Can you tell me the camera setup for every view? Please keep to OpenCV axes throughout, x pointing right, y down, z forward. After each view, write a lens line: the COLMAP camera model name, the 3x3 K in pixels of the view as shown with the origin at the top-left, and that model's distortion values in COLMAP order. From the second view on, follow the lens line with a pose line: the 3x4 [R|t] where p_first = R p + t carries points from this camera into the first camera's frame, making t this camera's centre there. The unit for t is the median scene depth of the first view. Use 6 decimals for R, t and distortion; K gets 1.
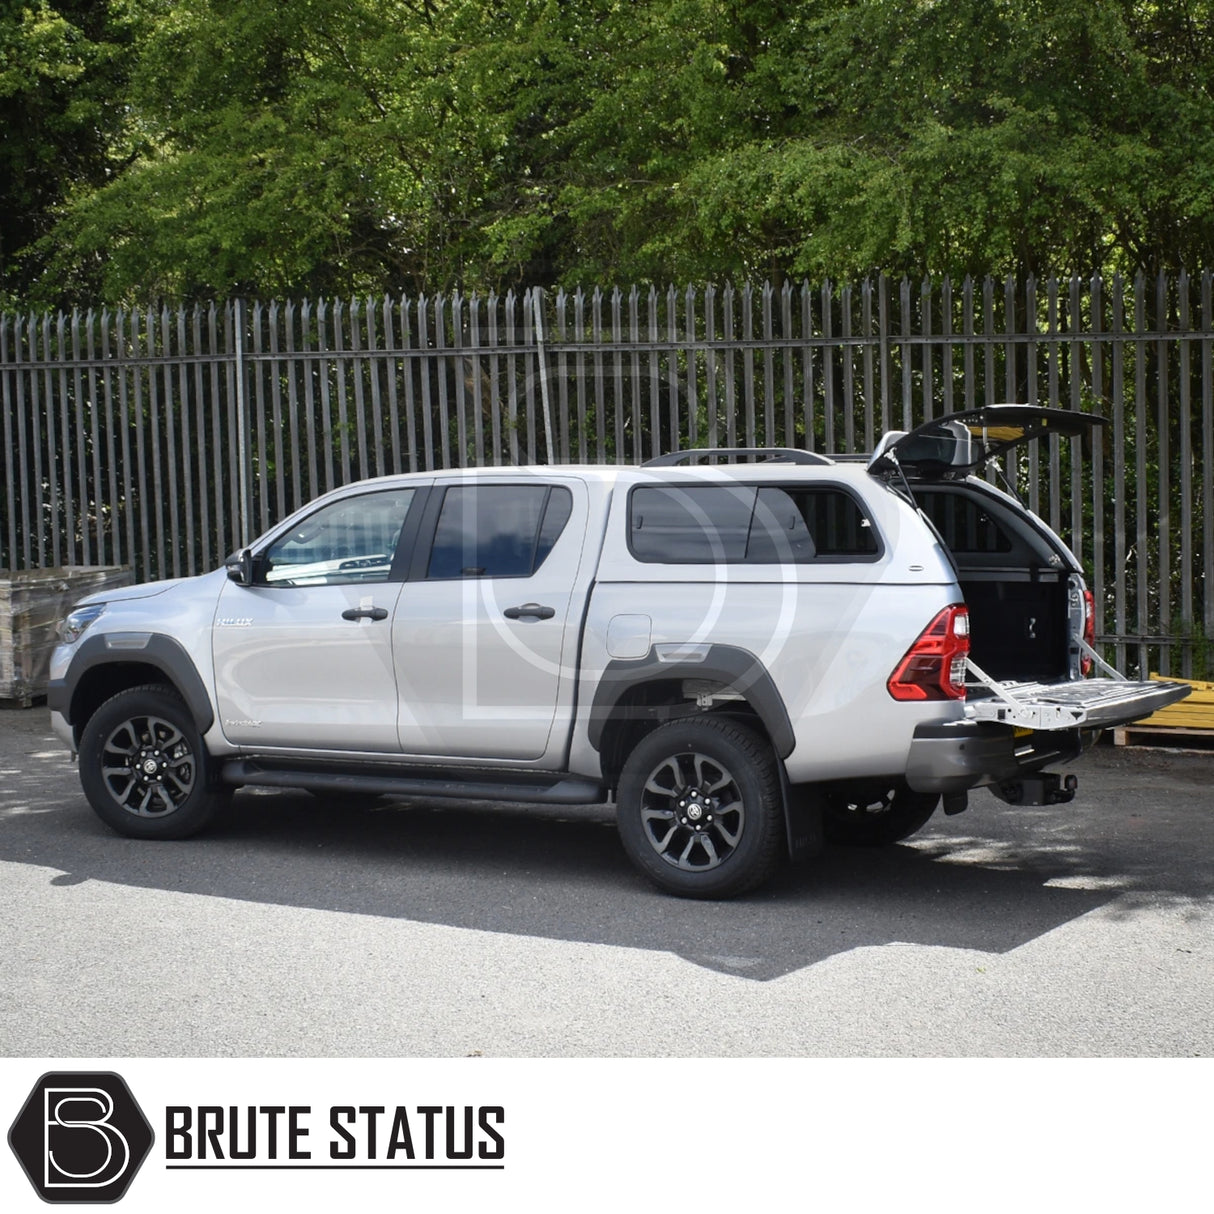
lens RADIAL K [[2409.6, 0, 657.8], [0, 2409.6, 658.5], [0, 0, 1]] dist [-0.047858, 0.000000]
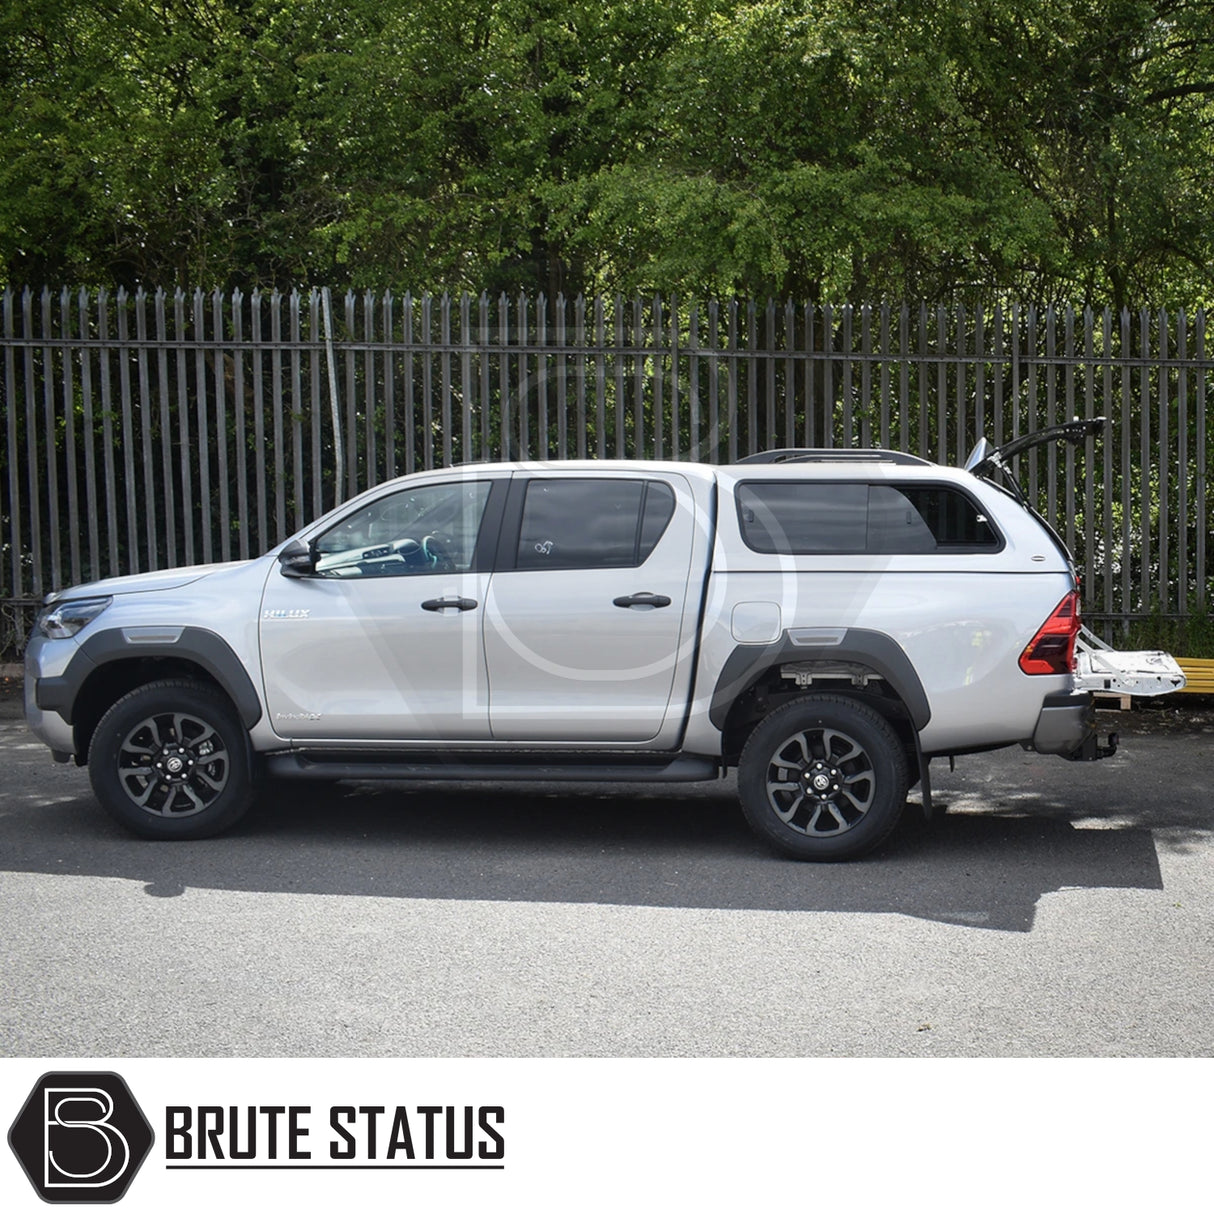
lens RADIAL K [[2021.7, 0, 604.3], [0, 2021.7, 604.4], [0, 0, 1]] dist [-0.067074, 0.000000]
pose [[0.894402, -0.015403, 0.446999, -0.463313], [0.018520, 0.999825, -0.002603, -0.015677], [-0.446880, 0.010607, 0.894531, 0.220036]]
